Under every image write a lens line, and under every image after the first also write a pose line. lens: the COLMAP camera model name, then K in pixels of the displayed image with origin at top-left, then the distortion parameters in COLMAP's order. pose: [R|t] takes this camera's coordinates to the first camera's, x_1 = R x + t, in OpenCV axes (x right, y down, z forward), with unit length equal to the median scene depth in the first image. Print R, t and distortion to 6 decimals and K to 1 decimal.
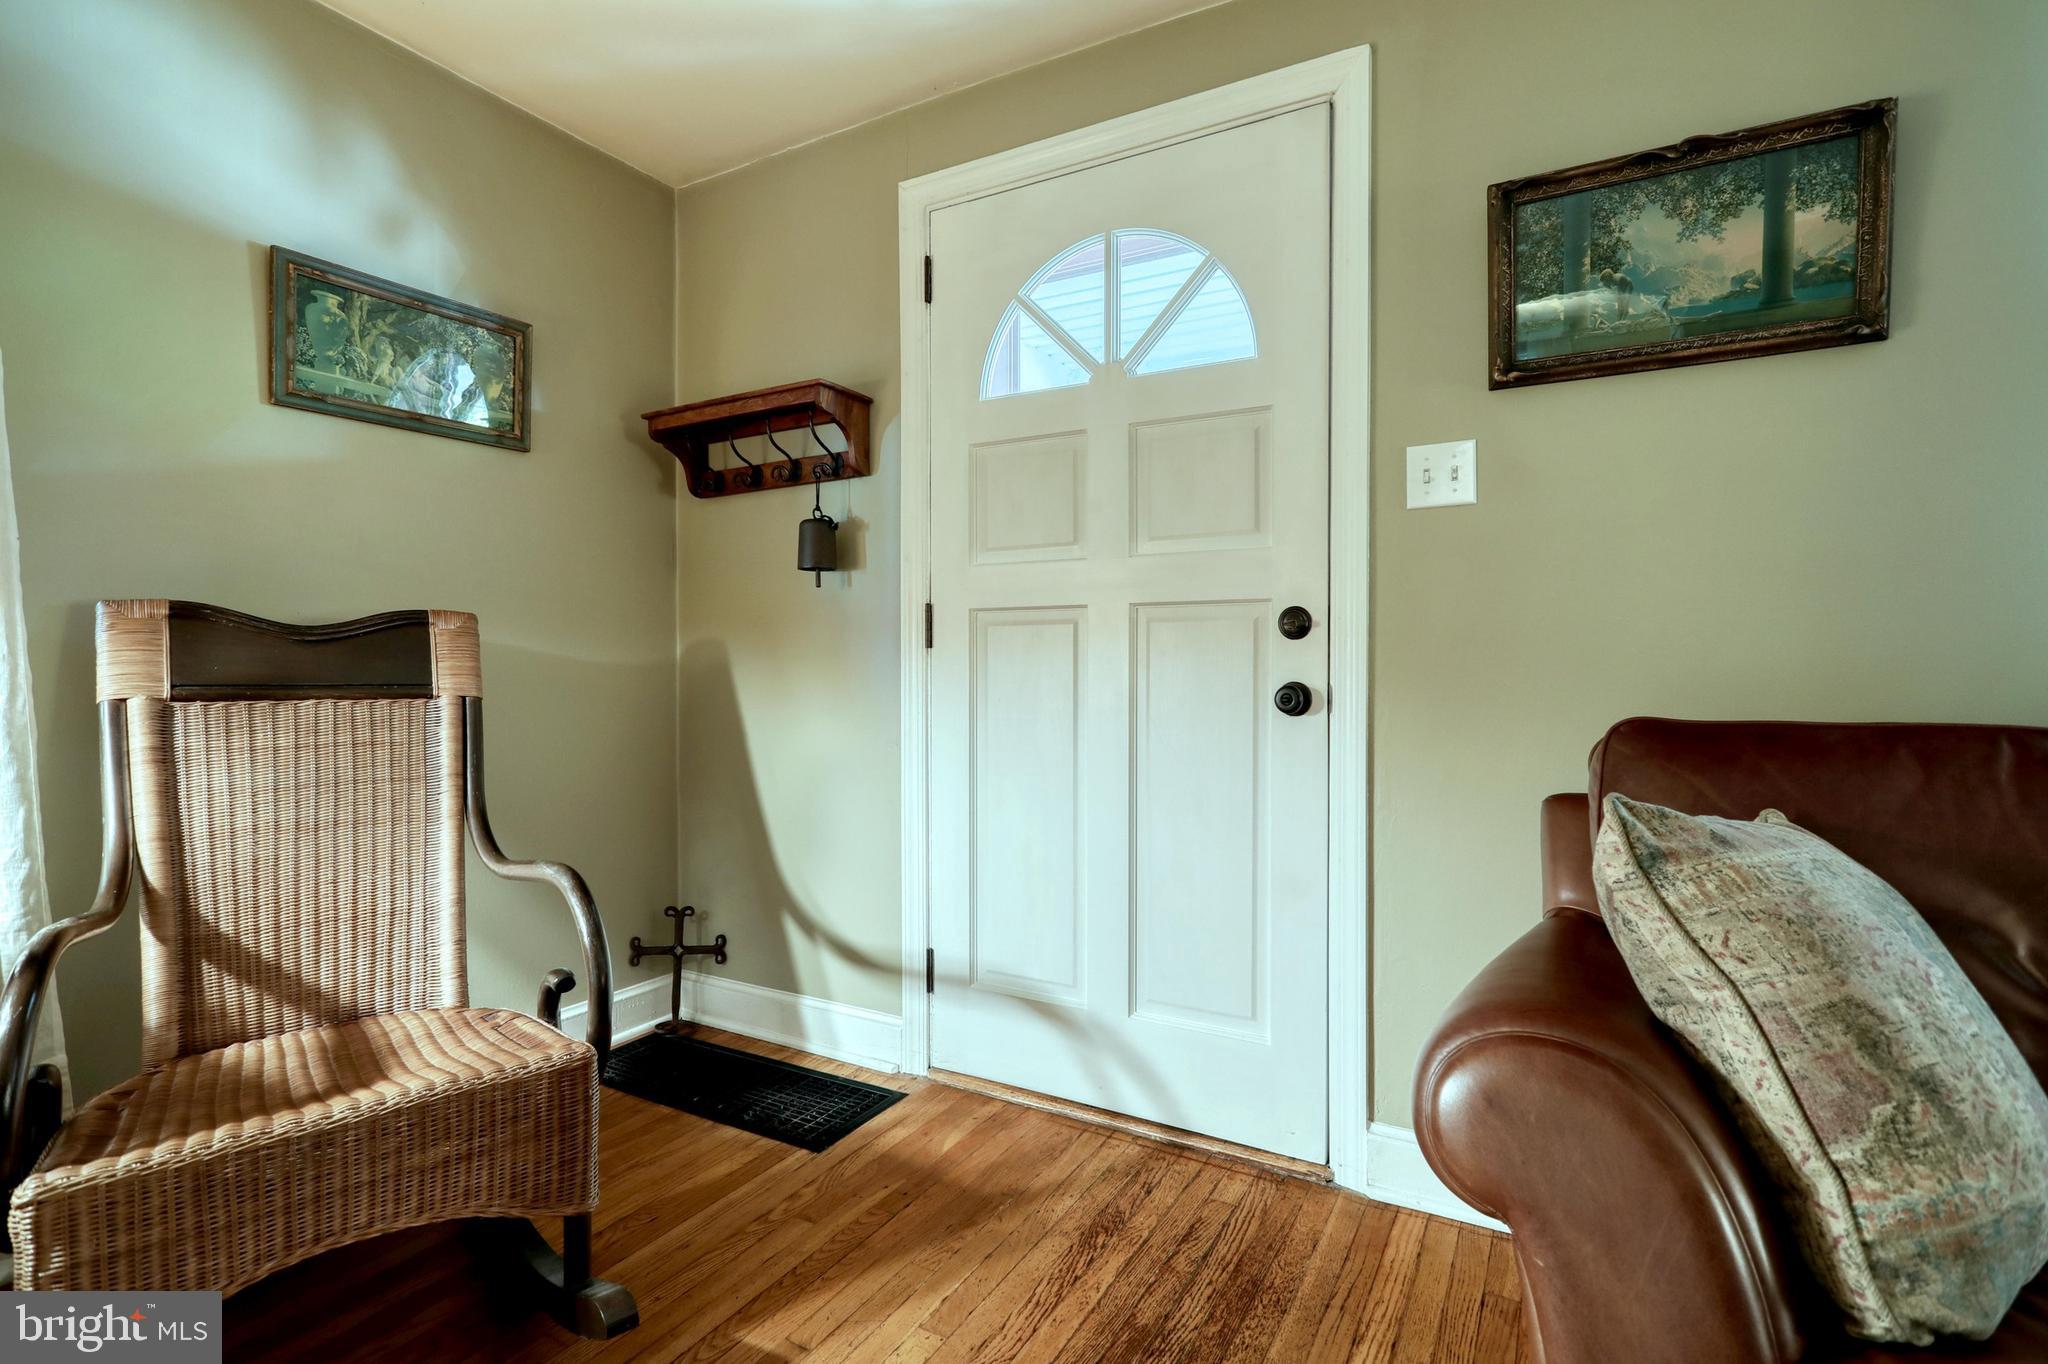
lens RADIAL K [[971.9, 0, 1018.9], [0, 971.9, 678.2], [0, 0, 1]] dist [-0.009376, 0.006532]
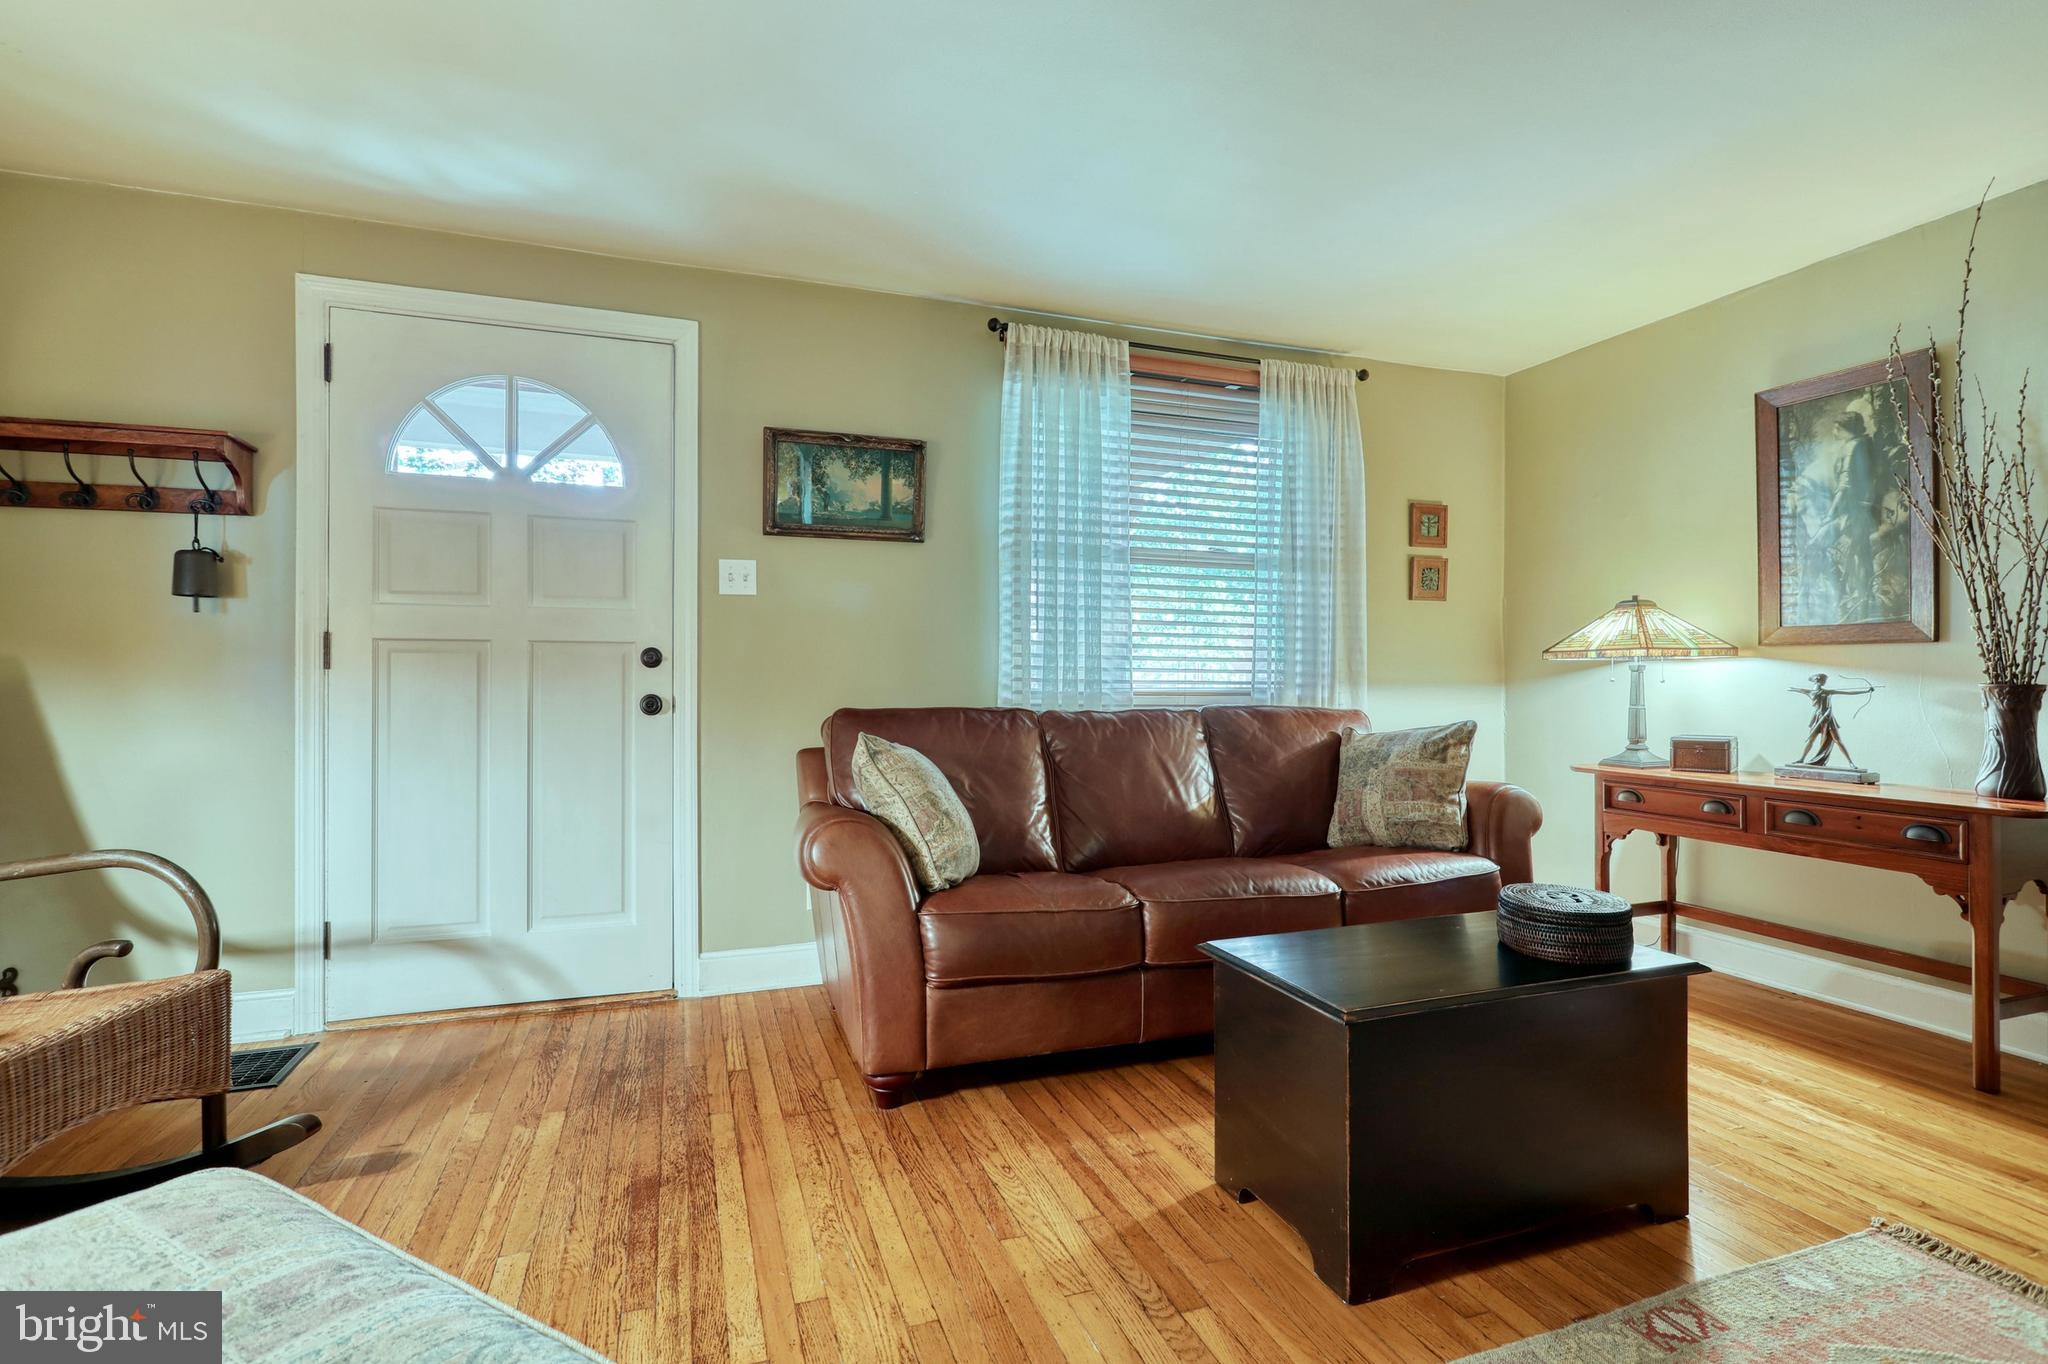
lens RADIAL K [[971.9, 0, 1033.2], [0, 971.9, 683.8], [0, 0, 1]] dist [-0.009376, 0.006532]
pose [[0.642185, 0.000485, 0.766550, -0.539570], [0.008630, 0.999932, -0.007862, 0.004782], [-0.766501, 0.011664, 0.642137, -0.517996]]
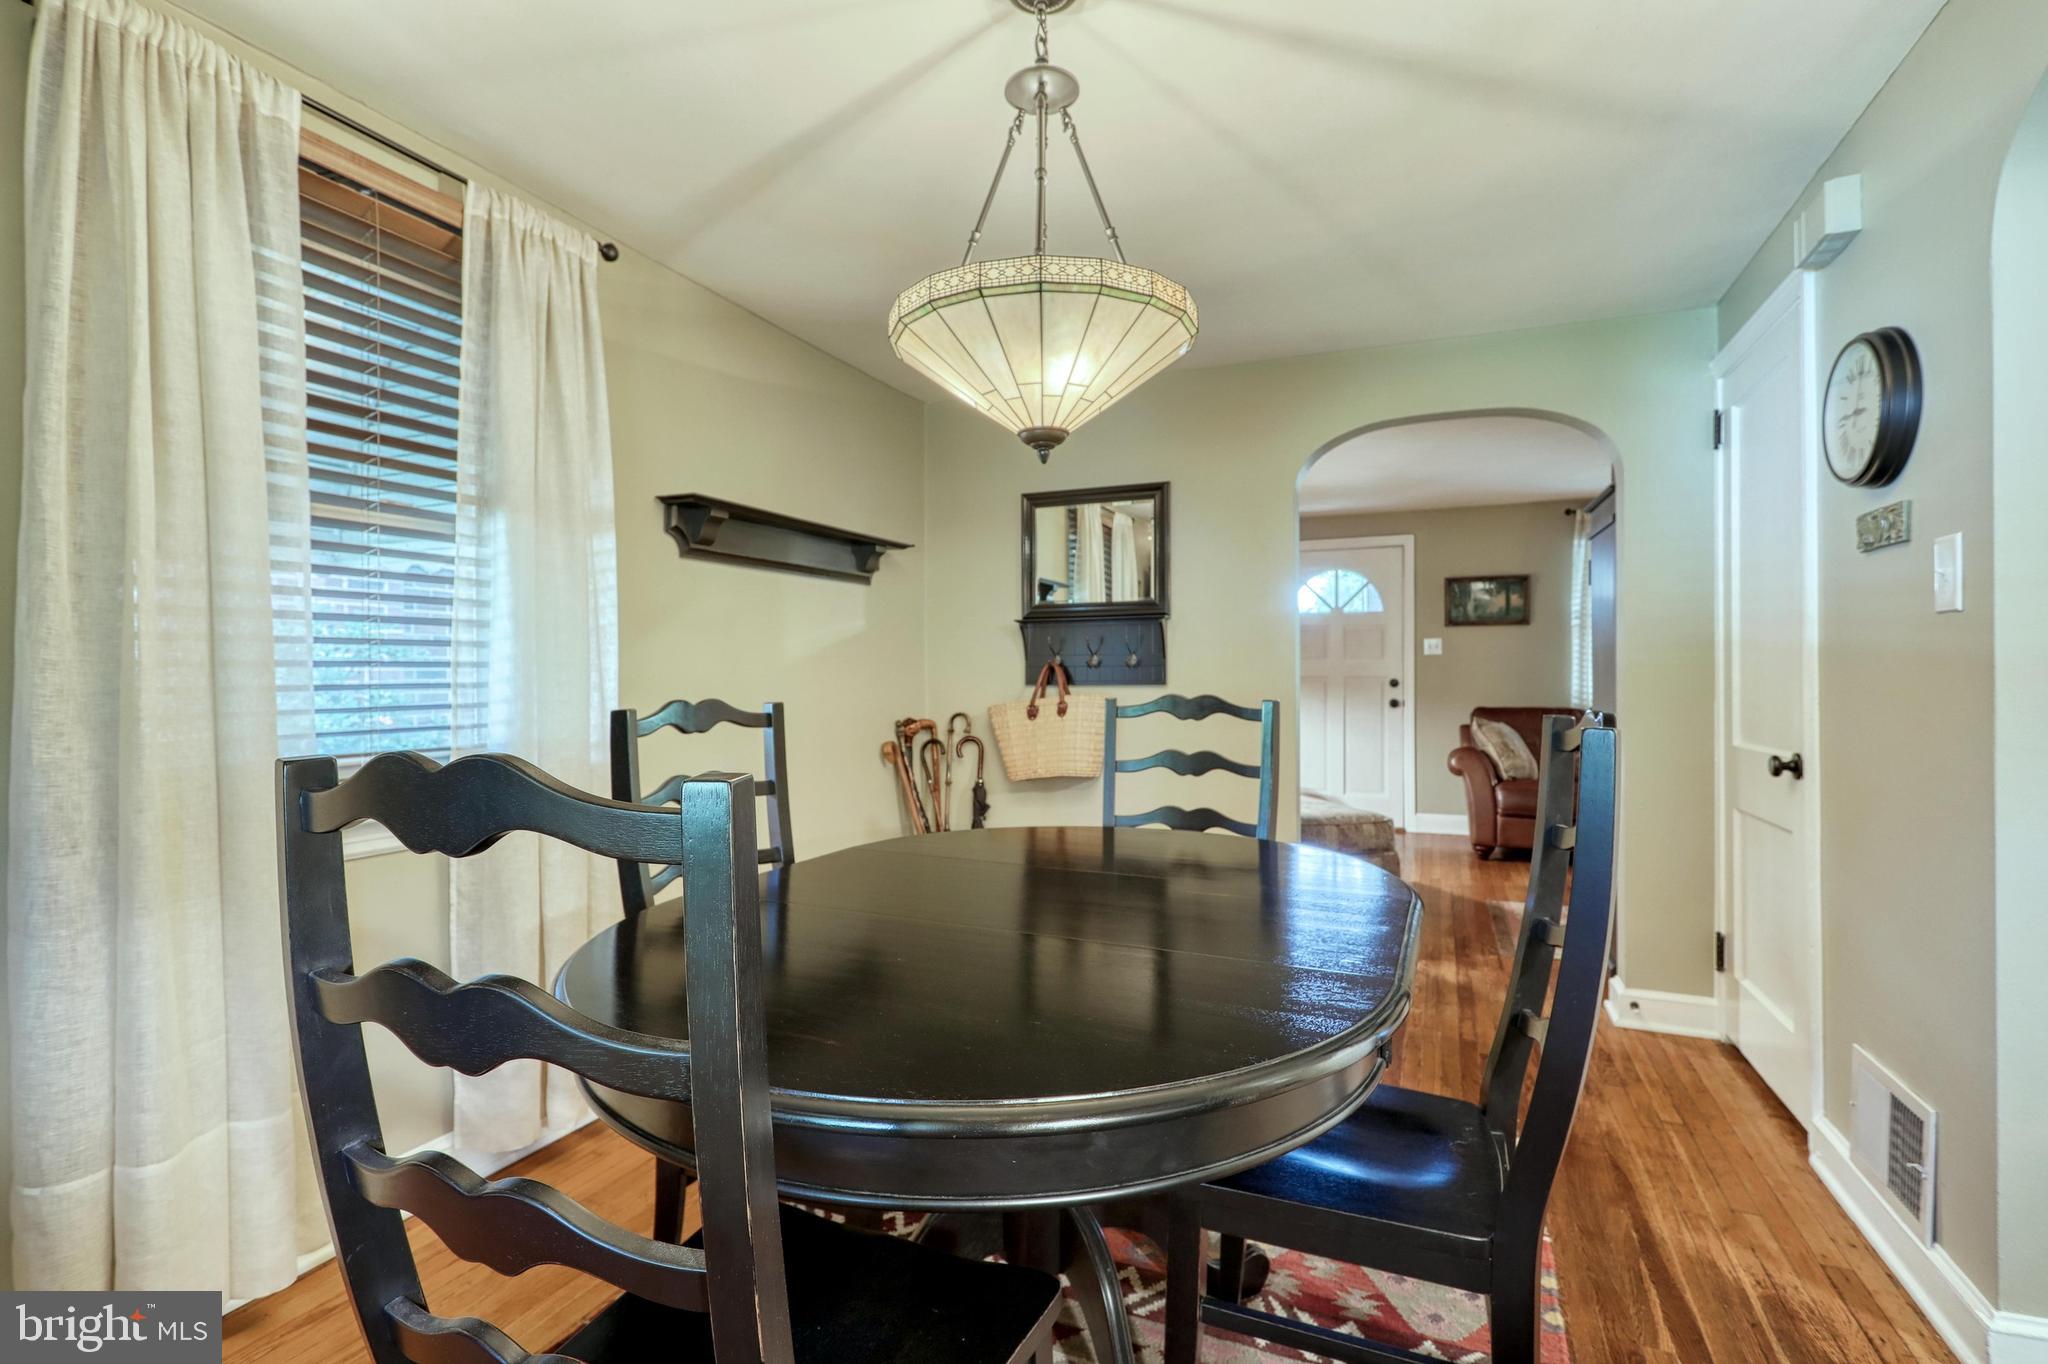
lens RADIAL K [[971.9, 0, 1006.3], [0, 971.9, 685.8], [0, 0, 1]] dist [-0.009376, 0.006532]
pose [[0.994816, -0.006741, 0.101471, -1.564587], [0.007050, 0.999972, -0.002689, -0.047223], [-0.101450, 0.003391, 0.994835, -2.543442]]
